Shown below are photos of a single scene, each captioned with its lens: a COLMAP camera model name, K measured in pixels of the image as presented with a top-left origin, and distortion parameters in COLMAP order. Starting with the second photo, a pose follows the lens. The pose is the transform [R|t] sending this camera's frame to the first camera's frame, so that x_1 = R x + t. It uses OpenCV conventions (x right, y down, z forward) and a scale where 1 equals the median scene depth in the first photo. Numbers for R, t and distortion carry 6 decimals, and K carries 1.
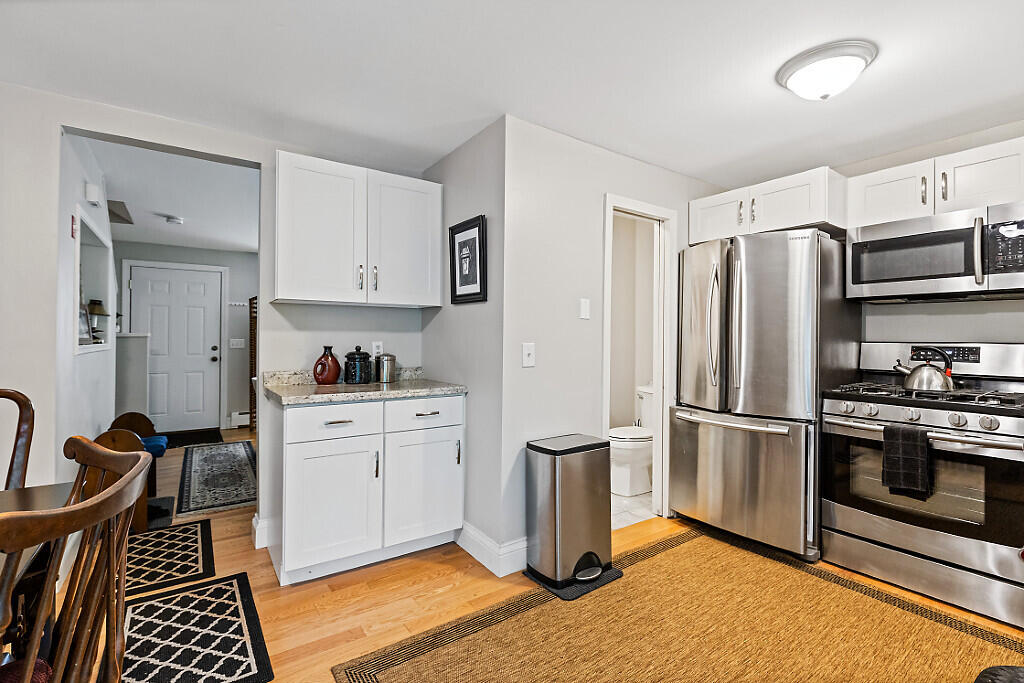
lens RADIAL K [[465.6, 0, 512.4], [0, 465.6, 335.3], [0, 0, 1]] dist [-0.001633, -0.000862]
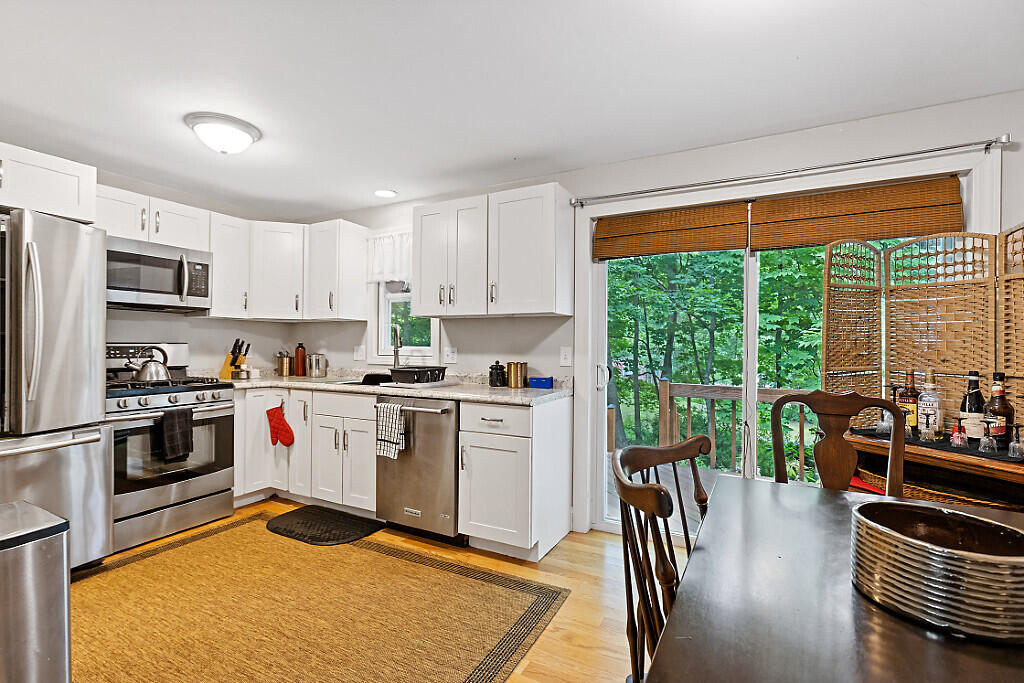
lens RADIAL K [[465.6, 0, 507.3], [0, 465.6, 343.5], [0, 0, 1]] dist [-0.001633, -0.000862]
pose [[-0.438334, -0.009417, 0.898763, -0.637017], [-0.015610, 0.999874, 0.002863, -0.001910], [-0.898676, -0.012775, -0.438426, 0.656101]]
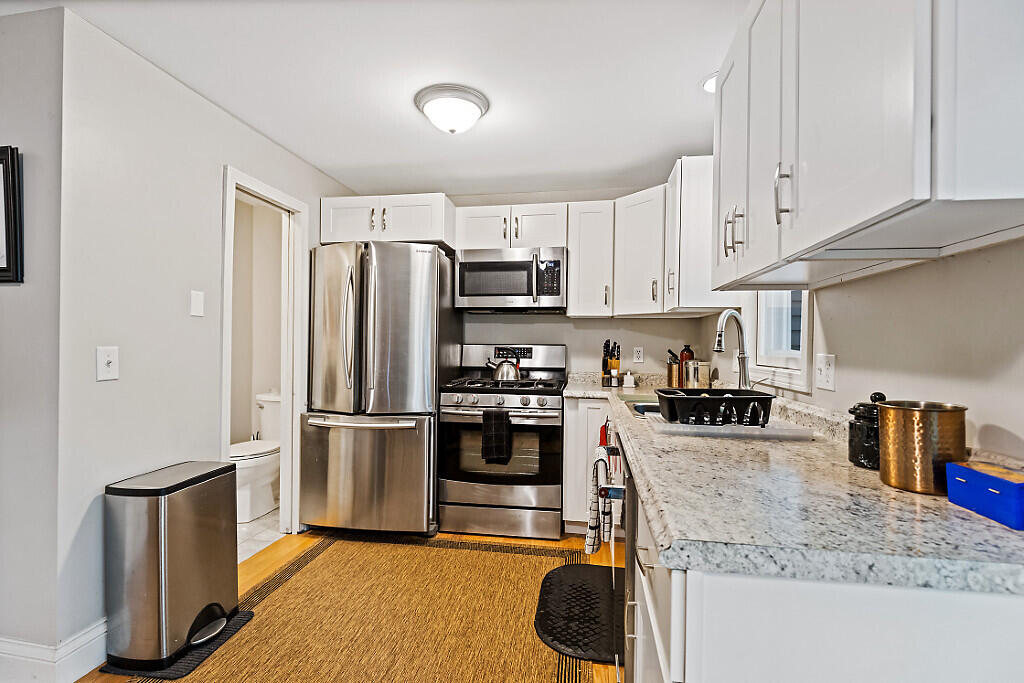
lens RADIAL K [[465.6, 0, 509.1], [0, 465.6, 344.7], [0, 0, 1]] dist [-0.001633, -0.000862]
pose [[0.704325, -0.003577, 0.709869, -0.036977], [-0.006221, 0.999918, 0.011212, 0.001494], [-0.709850, -0.012313, 0.704245, 0.061506]]
